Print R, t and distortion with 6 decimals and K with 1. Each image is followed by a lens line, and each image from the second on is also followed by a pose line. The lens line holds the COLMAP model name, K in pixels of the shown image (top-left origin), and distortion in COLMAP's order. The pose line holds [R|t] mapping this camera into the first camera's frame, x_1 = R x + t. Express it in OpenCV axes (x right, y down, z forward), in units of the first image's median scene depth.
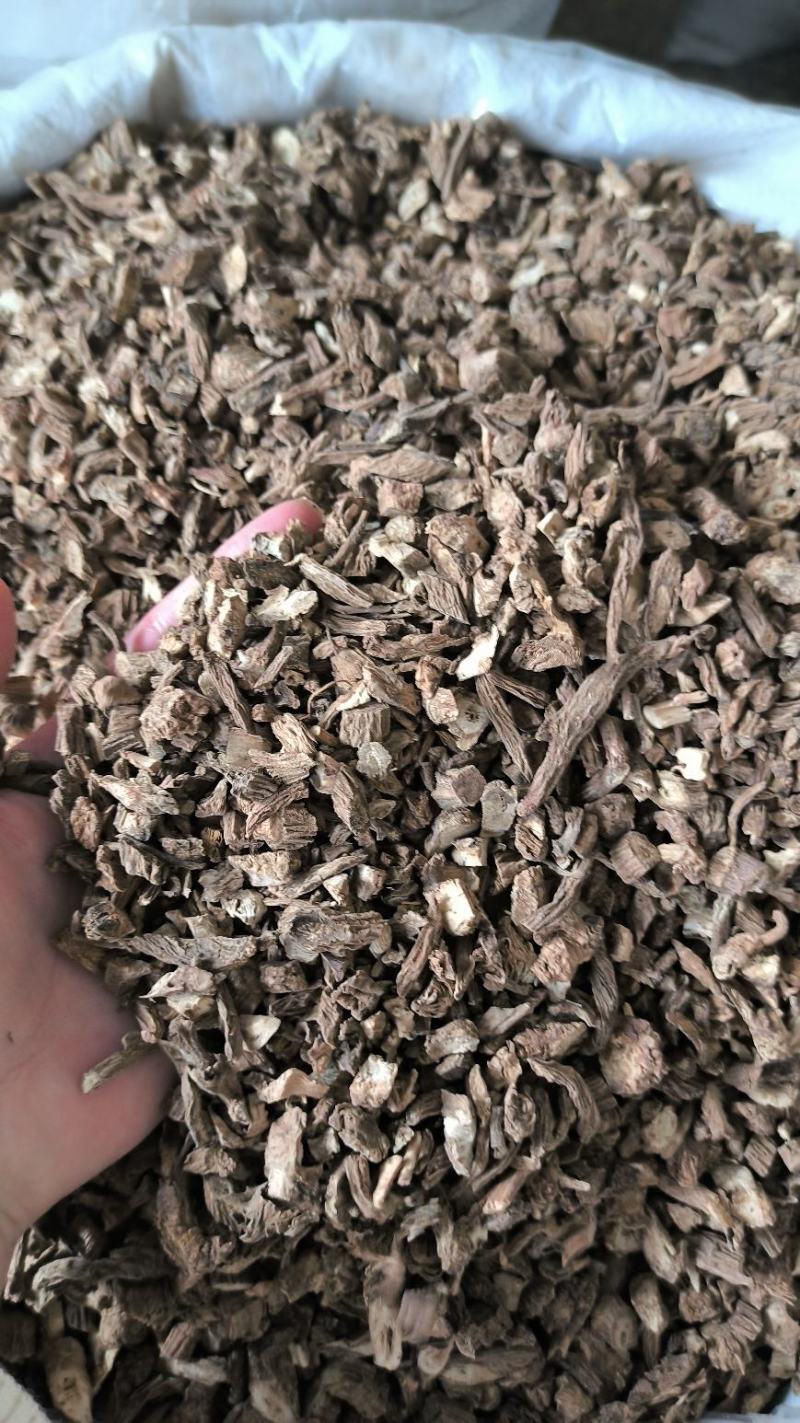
lens RADIAL K [[1065.0, 0, 381.1], [0, 1065.0, 718.7], [0, 0, 1]] dist [-0.012437, -0.003087]
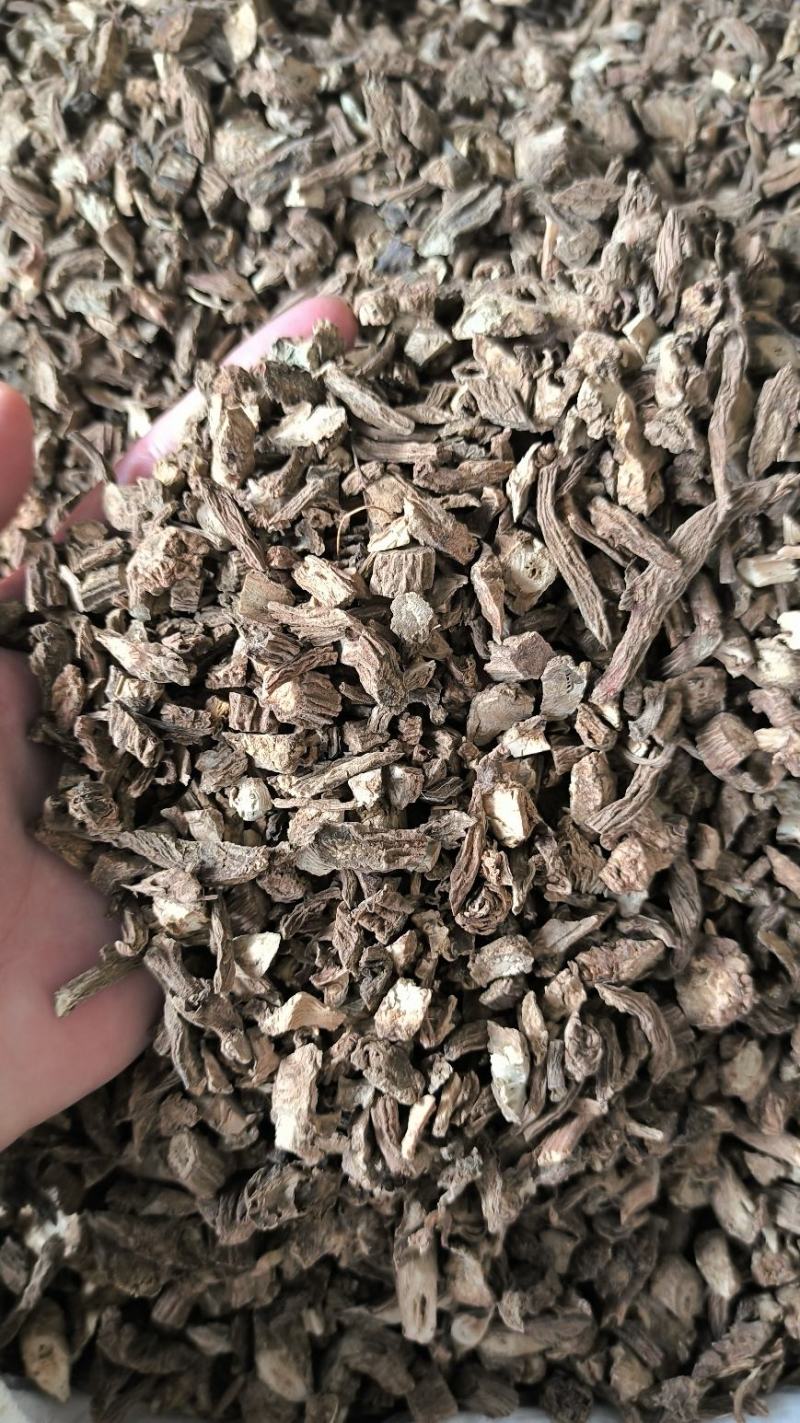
lens RADIAL K [[1094.3, 0, 375.9], [0, 1094.3, 709.5], [0, 0, 1]] dist [-0.023869, -0.007765]
pose [[0.999932, 0.011240, 0.003251, -0.032251], [-0.011402, 0.998399, 0.055403, 0.053130], [-0.002623, -0.055436, 0.998459, 0.140724]]
